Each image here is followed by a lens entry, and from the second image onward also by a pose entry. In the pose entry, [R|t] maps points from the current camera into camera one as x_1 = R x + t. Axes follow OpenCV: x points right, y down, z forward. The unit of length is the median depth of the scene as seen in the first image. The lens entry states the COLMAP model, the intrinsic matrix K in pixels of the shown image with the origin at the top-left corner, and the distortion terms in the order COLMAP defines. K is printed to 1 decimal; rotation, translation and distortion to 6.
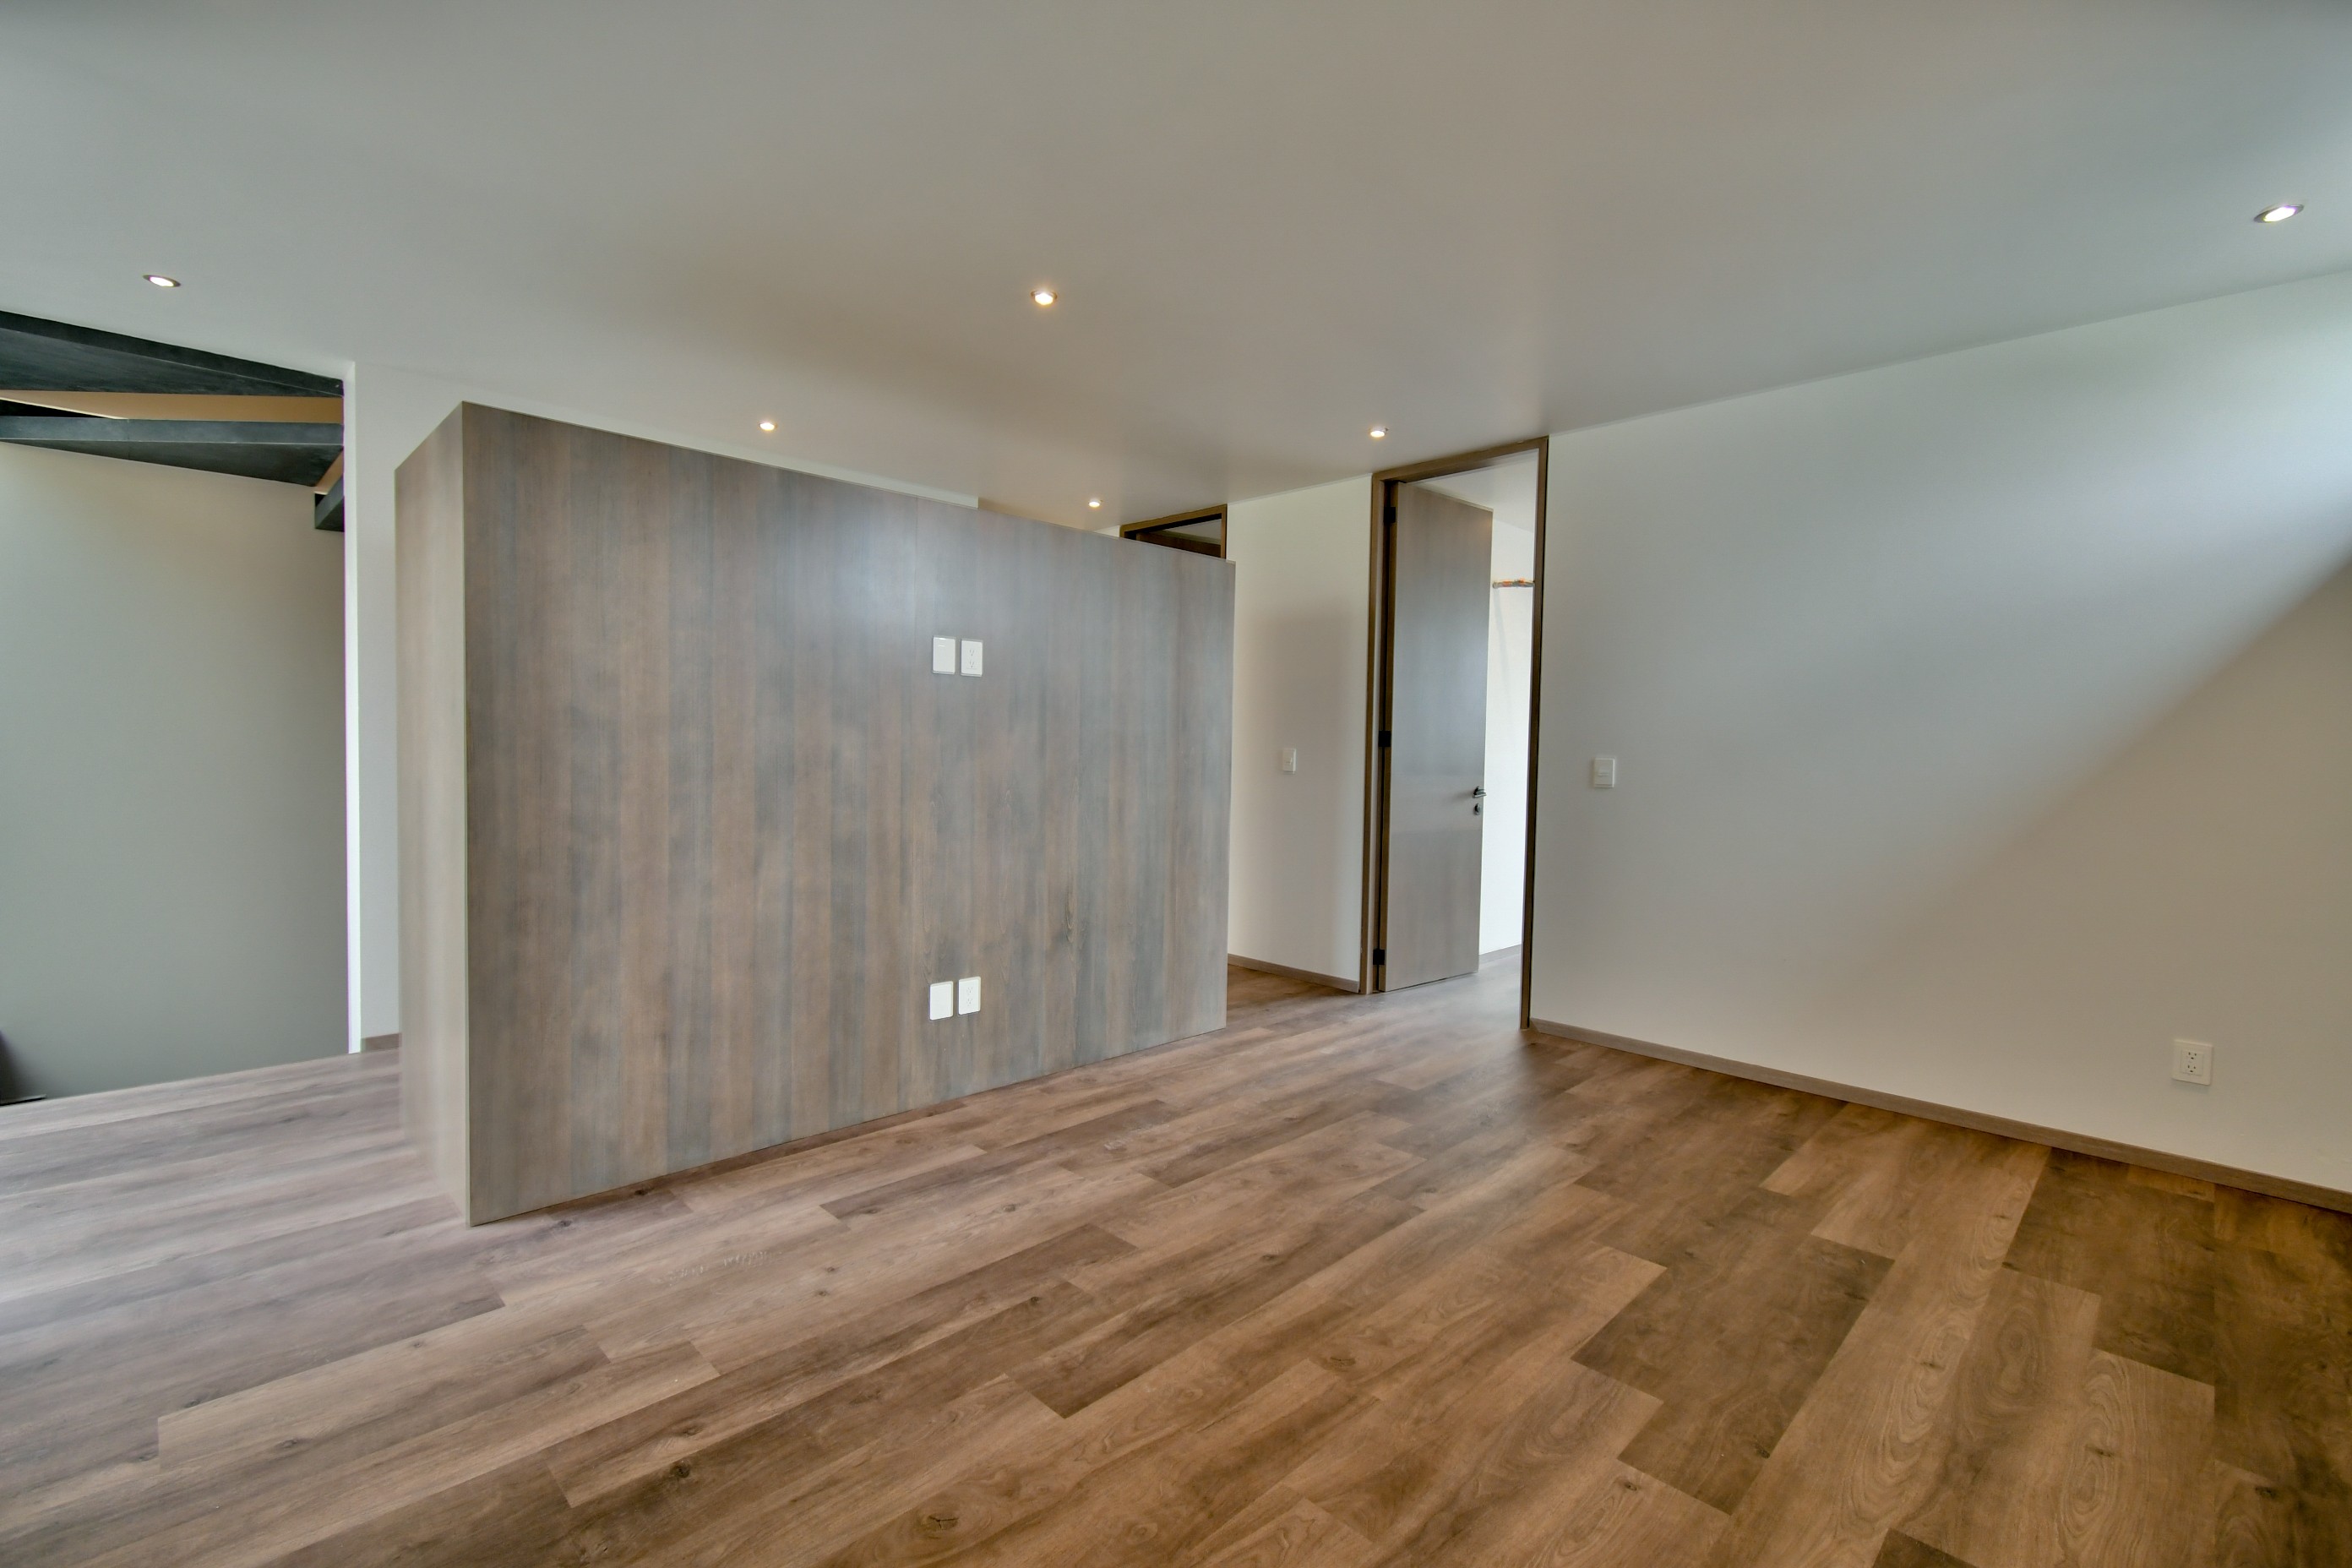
lens RADIAL K [[1052.2, 0, 1176.0], [0, 1052.2, 784.0], [0, 0, 1]] dist [0.002941, -0.001062]
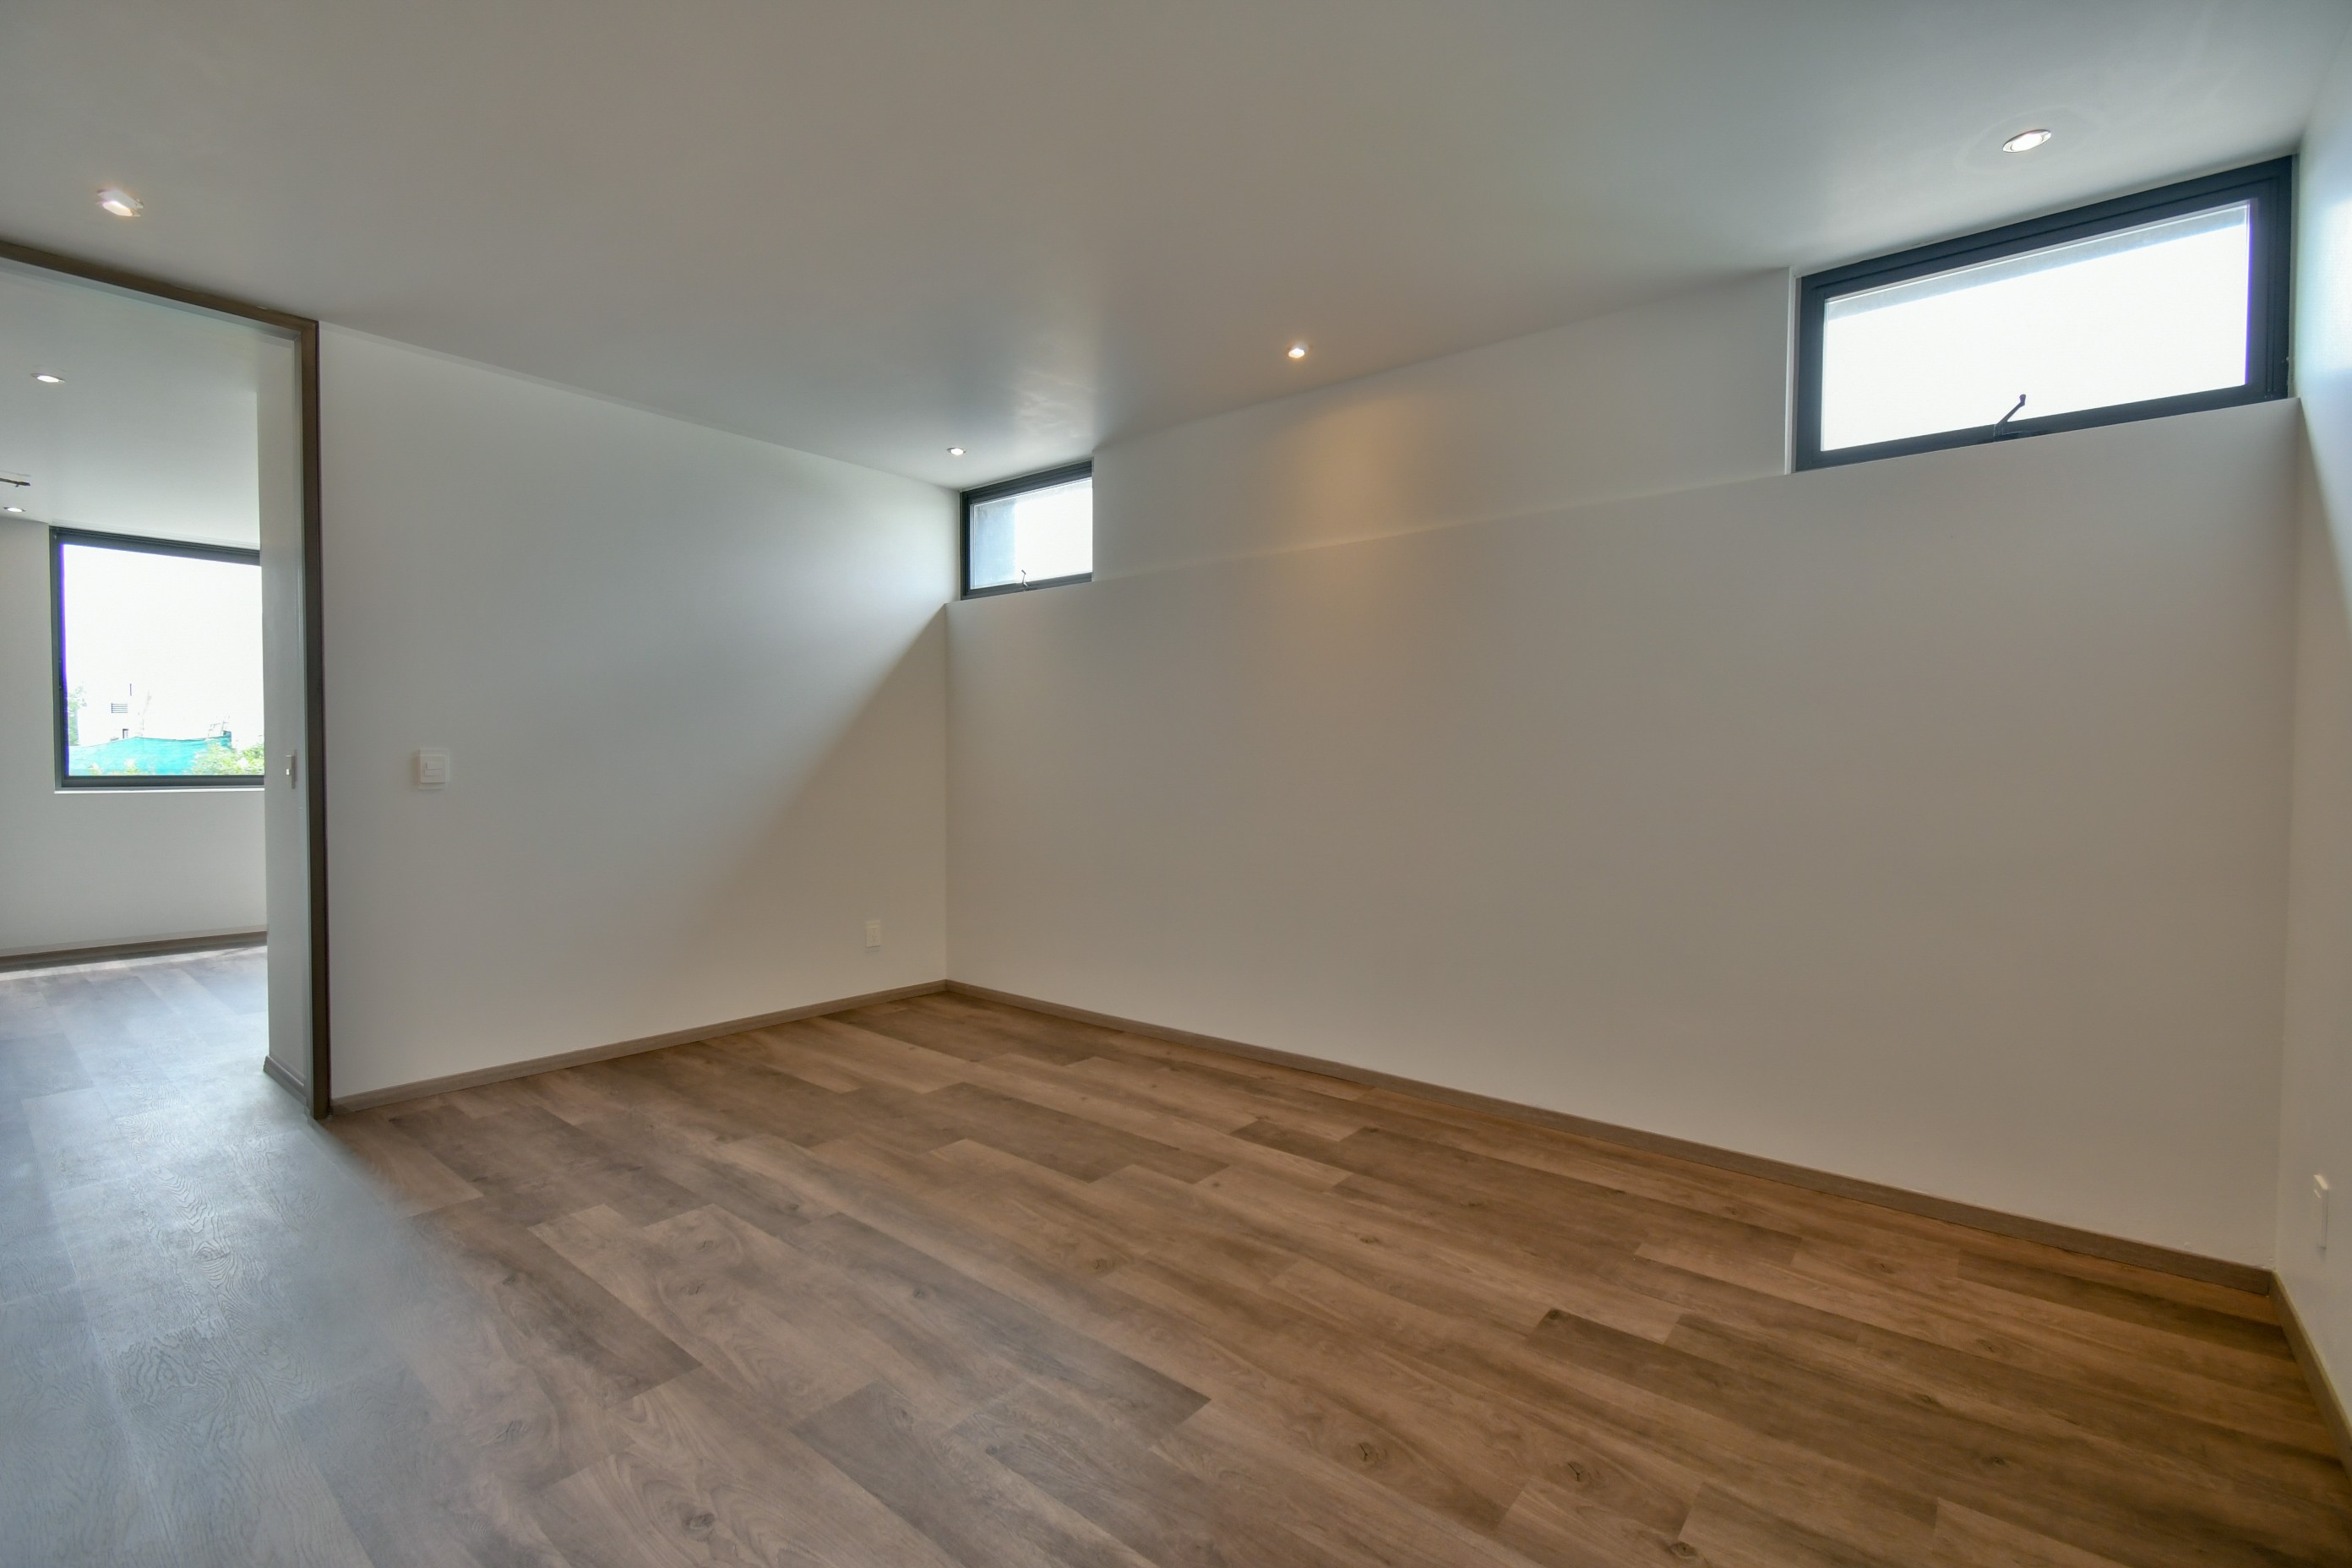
lens RADIAL K [[1052.2, 0, 1176.0], [0, 1052.2, 784.0], [0, 0, 1]] dist [0.002941, -0.001062]
pose [[-0.118688, -0.044440, 0.991937, -0.664309], [0.026574, 0.998498, 0.047914, -0.031374], [-0.992576, 0.032047, -0.117329, 0.685388]]
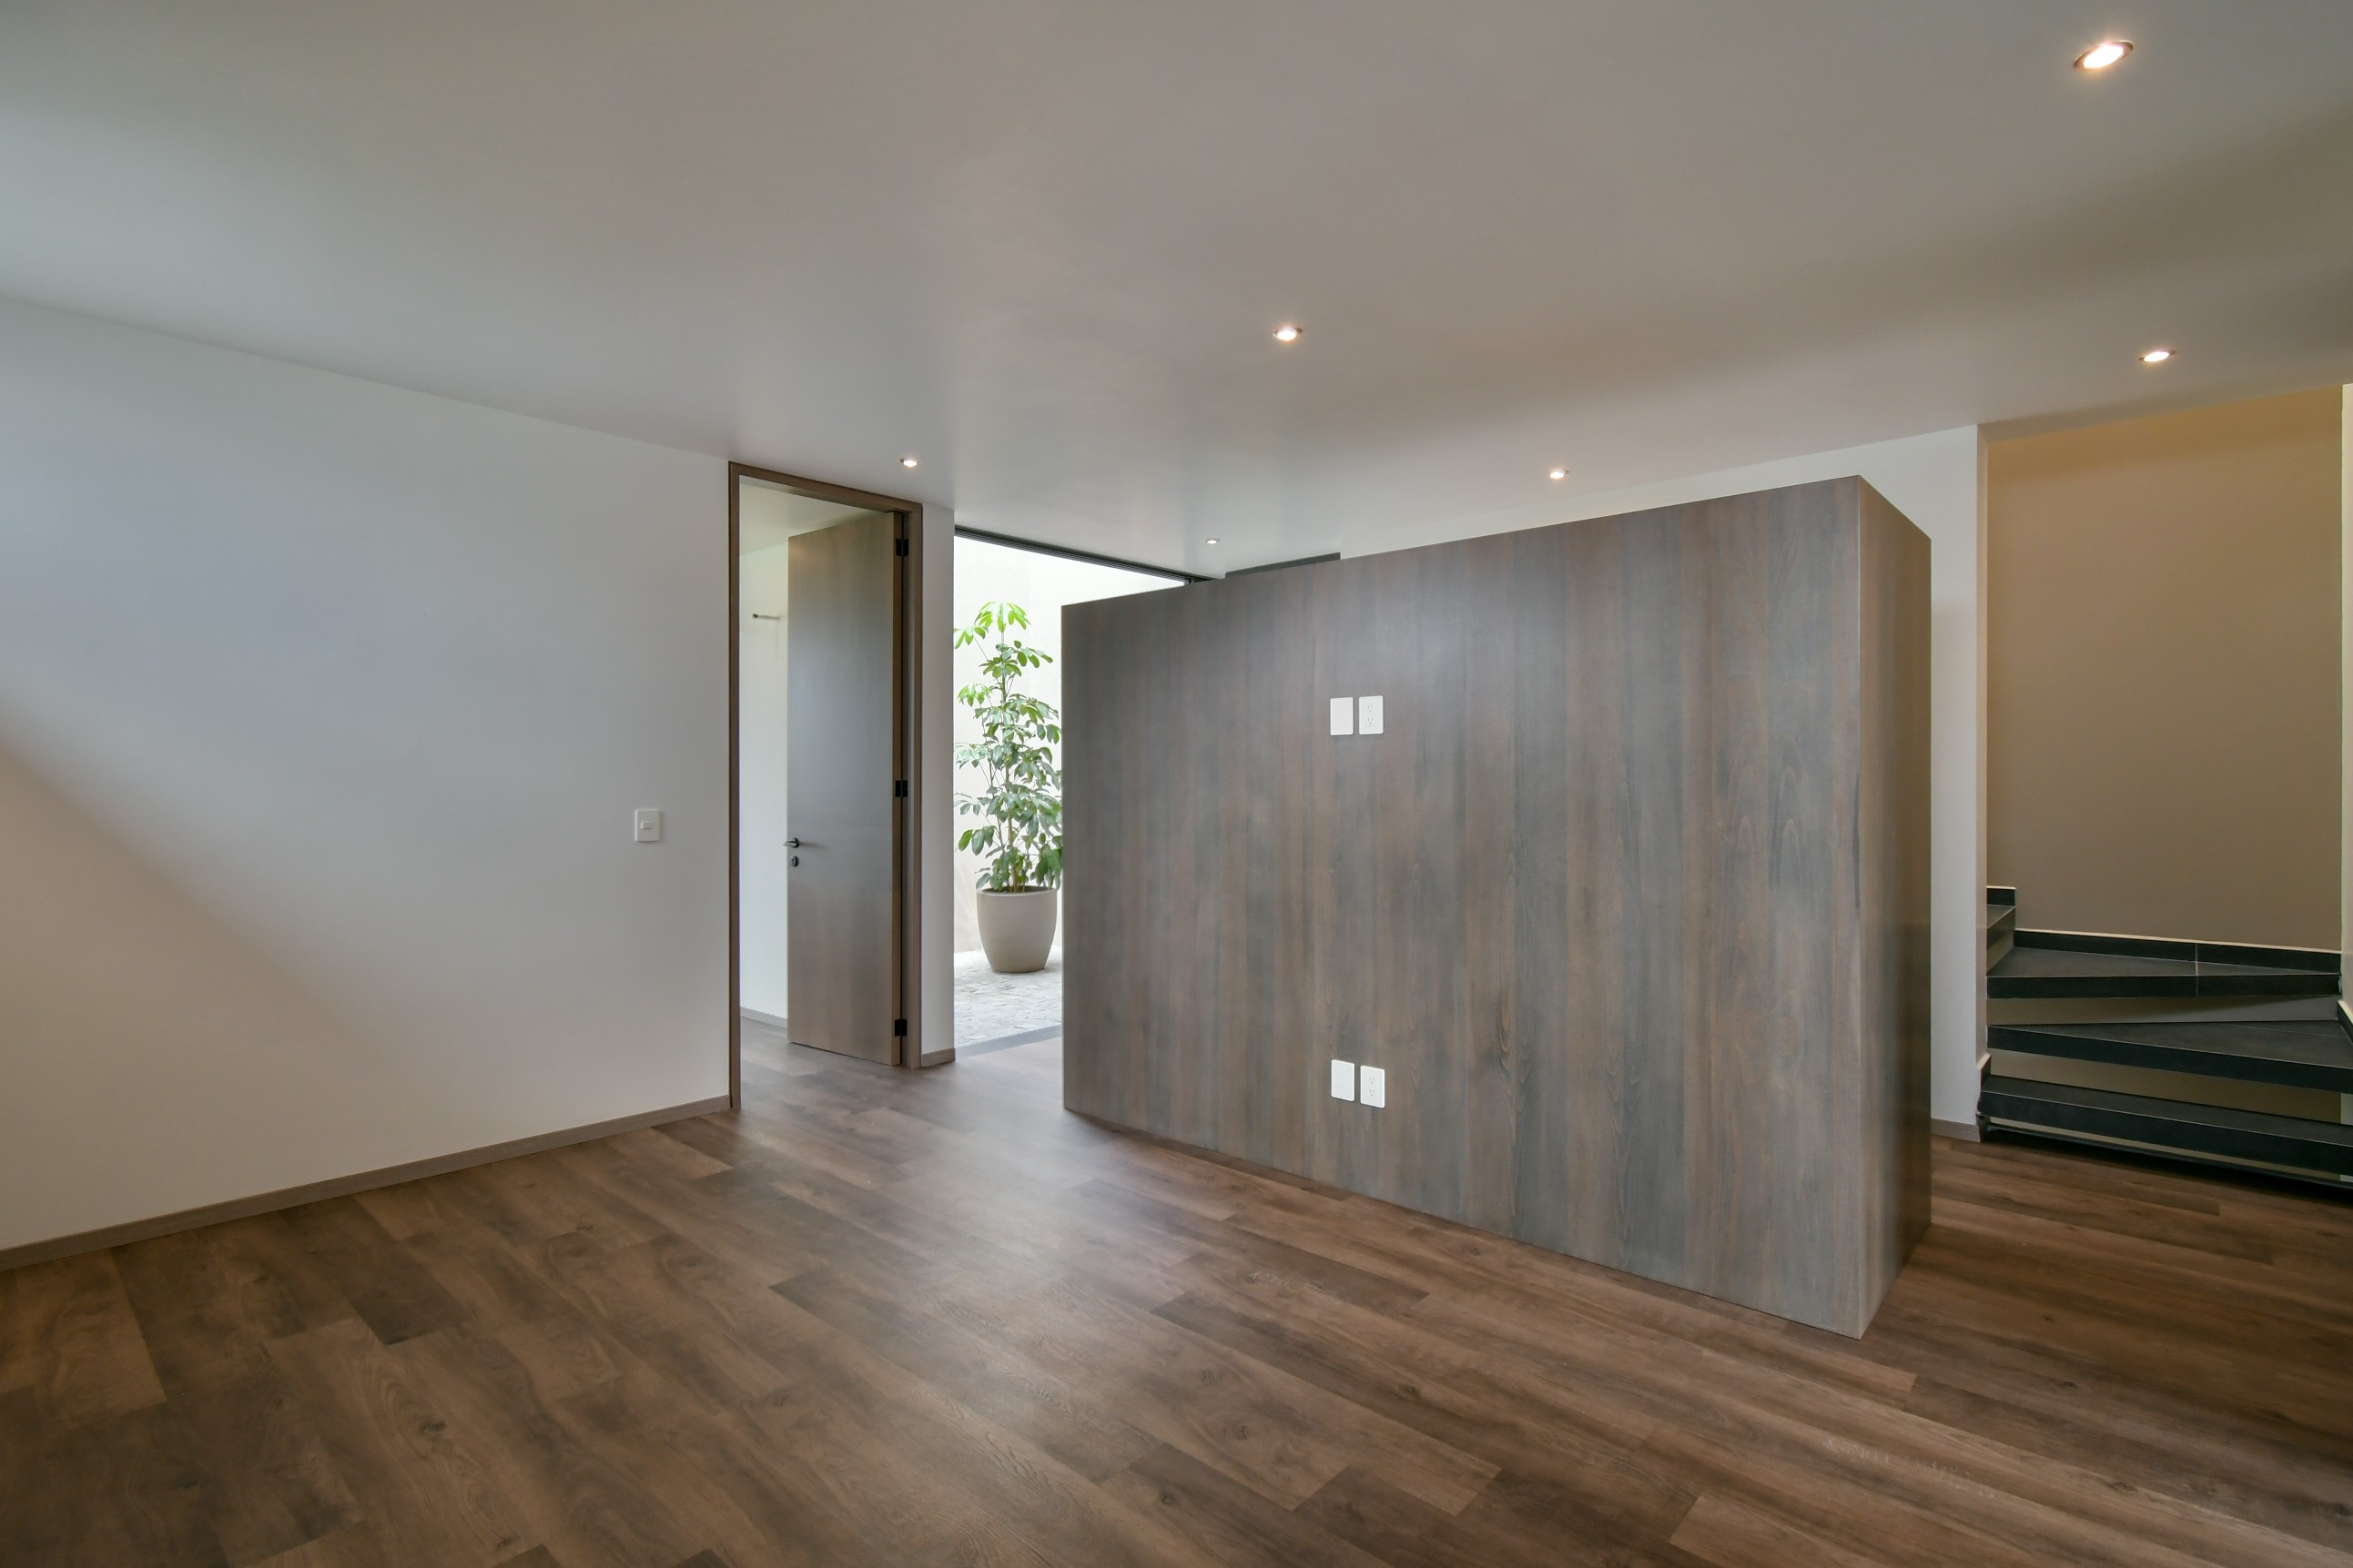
lens RADIAL K [[1078.6, 0, 1124.5], [0, 1078.6, 780.9], [0, 0, 1]] dist [0.001100, -0.000186]
pose [[0.034136, -0.023991, -0.999129, 0.835720], [-0.033874, 0.999110, -0.025148, -0.036737], [0.998843, 0.034703, 0.033293, 0.849756]]
